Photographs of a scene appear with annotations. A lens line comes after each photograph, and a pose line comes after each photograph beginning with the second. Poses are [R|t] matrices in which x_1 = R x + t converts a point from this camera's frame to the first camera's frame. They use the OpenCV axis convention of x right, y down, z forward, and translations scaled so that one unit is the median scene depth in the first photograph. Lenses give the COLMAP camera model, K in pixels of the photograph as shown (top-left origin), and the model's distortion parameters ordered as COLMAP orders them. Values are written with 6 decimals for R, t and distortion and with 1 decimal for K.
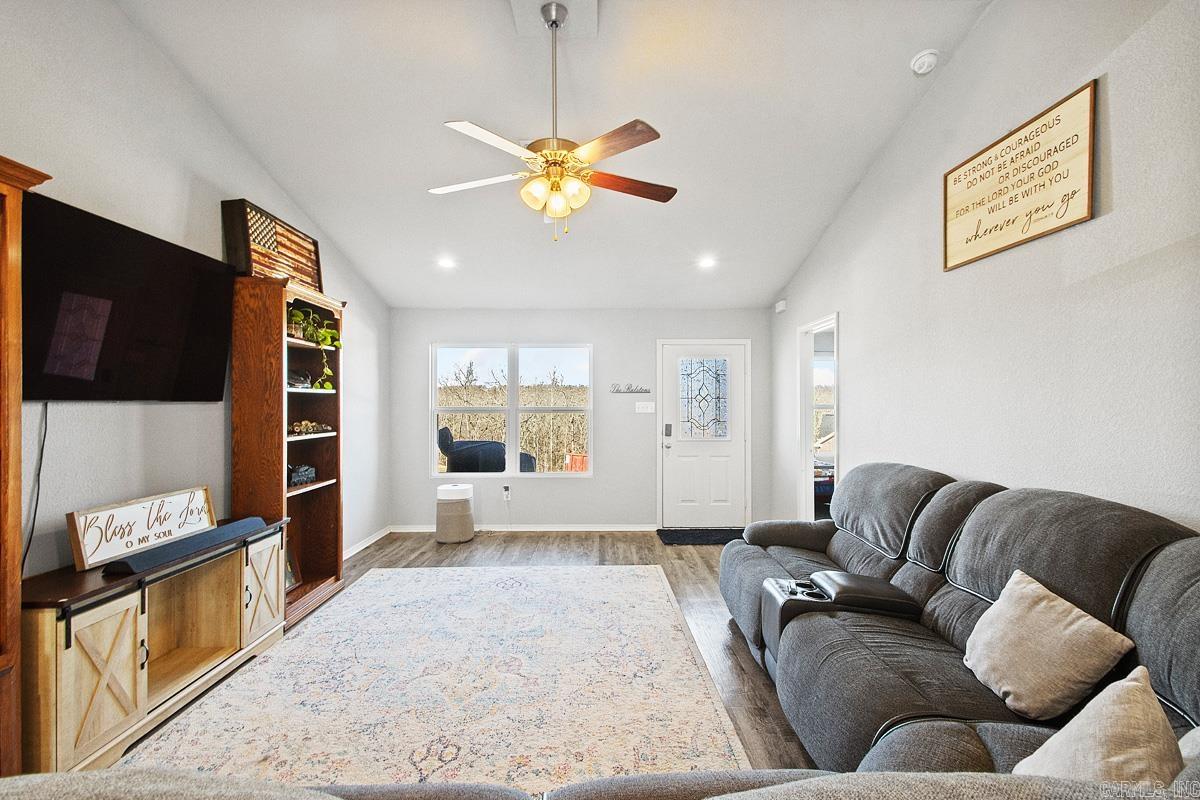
lens RADIAL K [[557.6, 0, 619.3], [0, 557.6, 400.2], [0, 0, 1]] dist [0.017911, -0.014634]
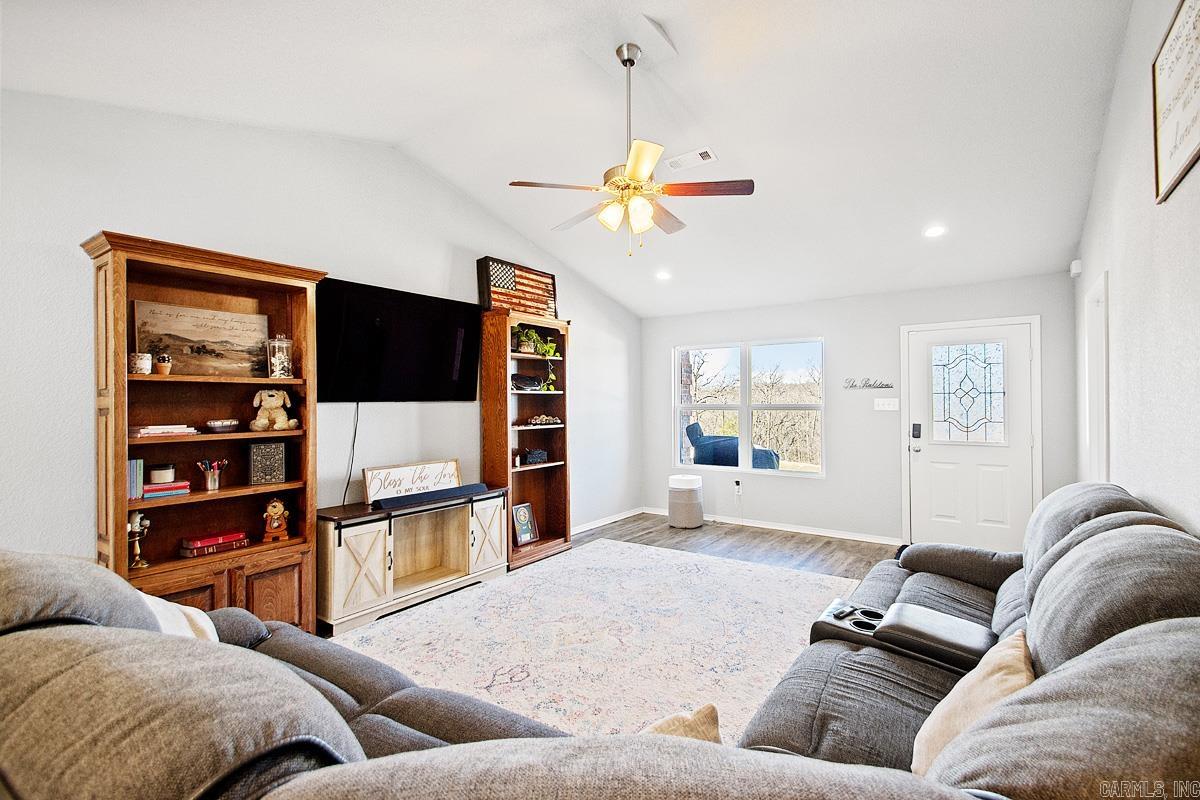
lens RADIAL K [[557.6, 0, 620.1], [0, 557.6, 395.8], [0, 0, 1]] dist [0.017911, -0.014634]
pose [[0.808873, -0.010890, -0.587883, 0.412136], [0.009561, 0.999940, -0.005367, 0.000516], [0.587906, -0.001279, 0.808928, 0.067647]]
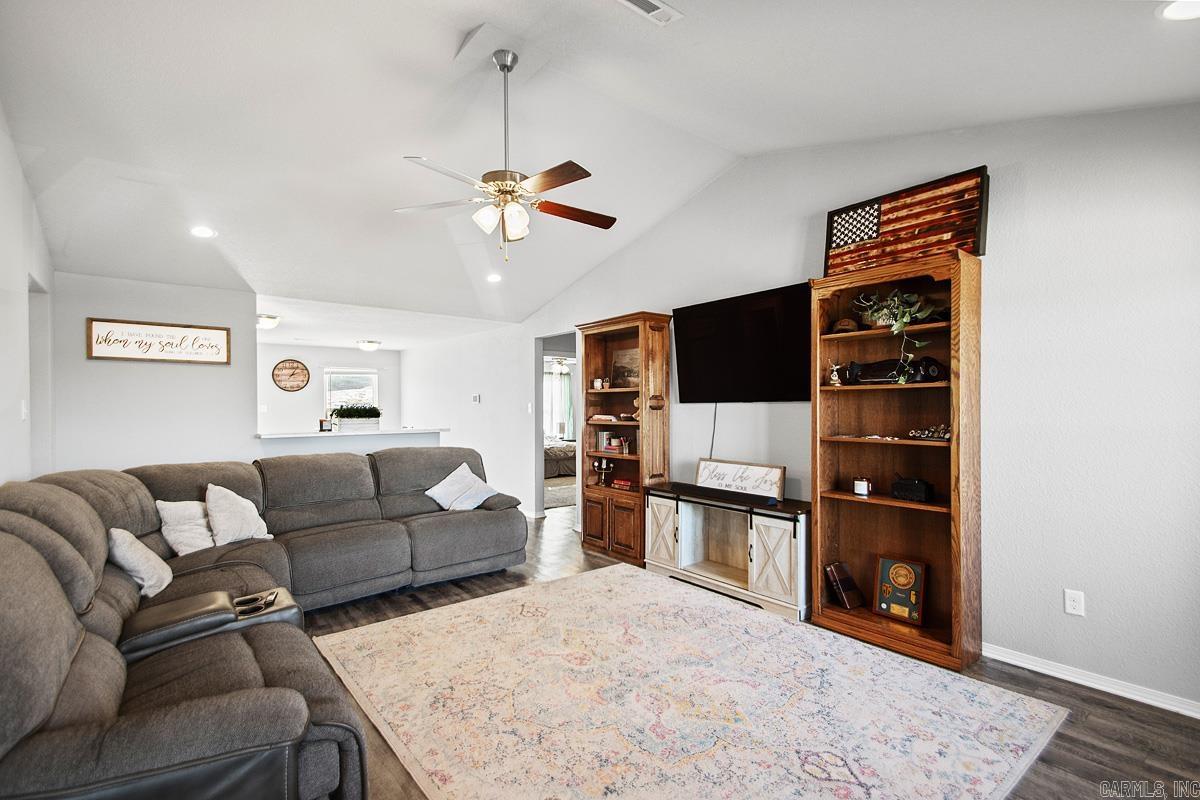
lens RADIAL K [[557.6, 0, 601.2], [0, 557.6, 410.8], [0, 0, 1]] dist [0.017911, -0.014634]
pose [[-0.809885, 0.007577, -0.586539, 0.314538], [0.006896, 0.999970, 0.003396, 0.015255], [0.586548, -0.001294, -0.809914, 1.600705]]
